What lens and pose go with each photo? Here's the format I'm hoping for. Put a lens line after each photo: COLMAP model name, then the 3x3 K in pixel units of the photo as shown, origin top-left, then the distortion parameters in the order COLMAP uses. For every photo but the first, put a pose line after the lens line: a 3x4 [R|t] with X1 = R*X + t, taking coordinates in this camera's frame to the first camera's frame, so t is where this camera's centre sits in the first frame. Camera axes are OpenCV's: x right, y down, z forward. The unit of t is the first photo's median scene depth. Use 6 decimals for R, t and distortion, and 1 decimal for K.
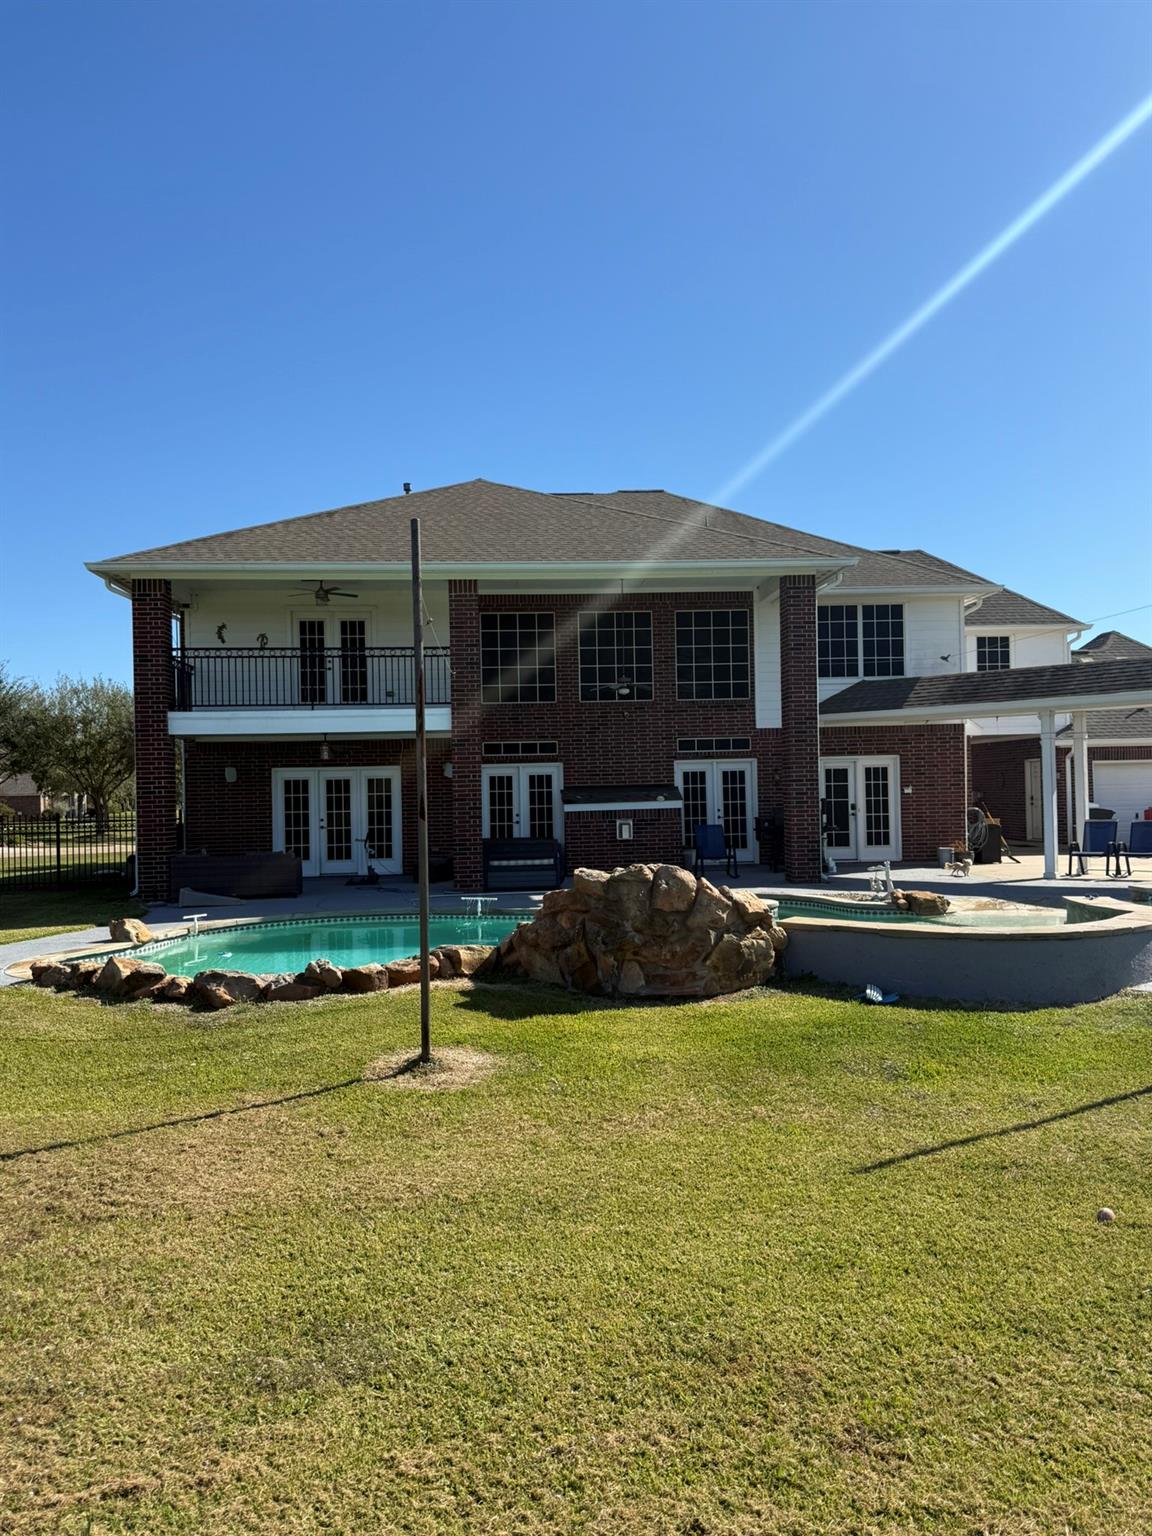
lens RADIAL K [[1089.1, 0, 569.3], [0, 1089.1, 780.5], [0, 0, 1]] dist [0.039262, -0.002757]
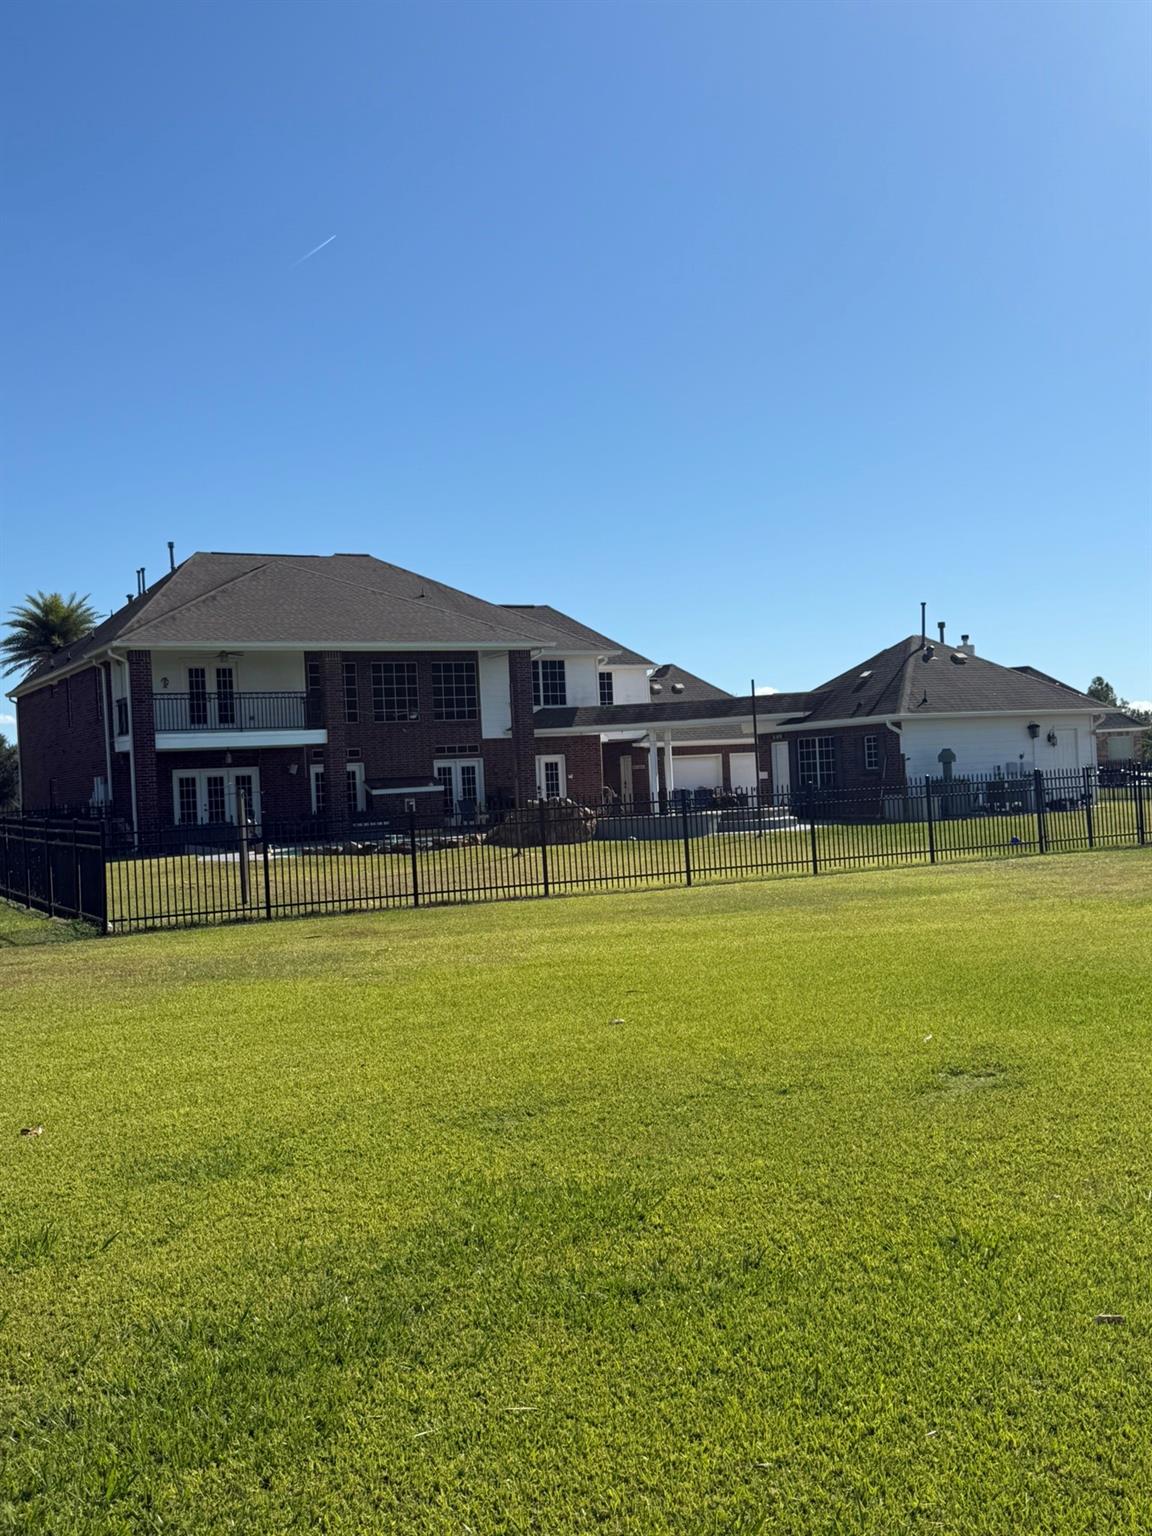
lens RADIAL K [[1610.4, 0, 577.0], [0, 1610.4, 767.0], [0, 0, 1]] dist [-0.001732, 0.000000]
pose [[0.909420, -0.017535, 0.415509, -0.662738], [0.022706, 0.999714, -0.007507, 0.013107], [-0.415258, 0.016262, 0.909558, -1.151423]]
